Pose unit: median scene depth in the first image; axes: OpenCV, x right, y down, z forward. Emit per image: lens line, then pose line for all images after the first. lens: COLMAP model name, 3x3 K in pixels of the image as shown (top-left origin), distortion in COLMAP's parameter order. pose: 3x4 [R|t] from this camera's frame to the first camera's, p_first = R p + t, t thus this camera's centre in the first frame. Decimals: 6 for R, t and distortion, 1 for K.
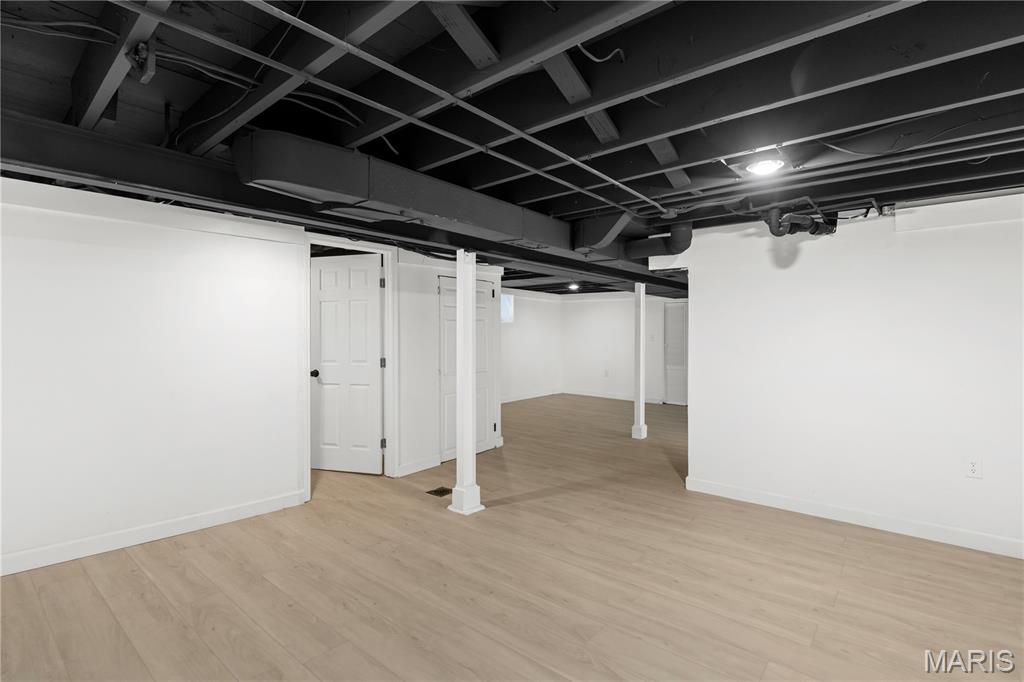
lens RADIAL K [[468.9, 0, 513.6], [0, 468.9, 339.5], [0, 0, 1]] dist [0.010627, -0.001493]
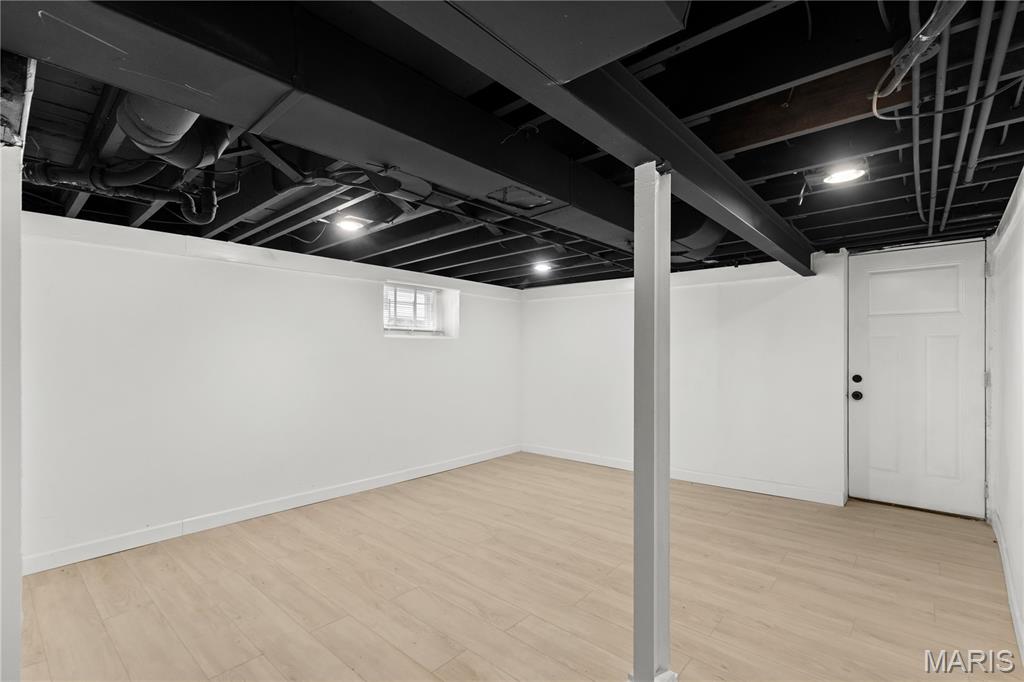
lens RADIAL K [[468.9, 0, 513.6], [0, 468.9, 346.8], [0, 0, 1]] dist [0.010627, -0.001493]
pose [[-0.999794, 0.001591, 0.020258, 0.035118], [0.001477, 0.999983, -0.005603, -0.014248], [-0.020266, -0.005572, -0.999779, 1.990851]]
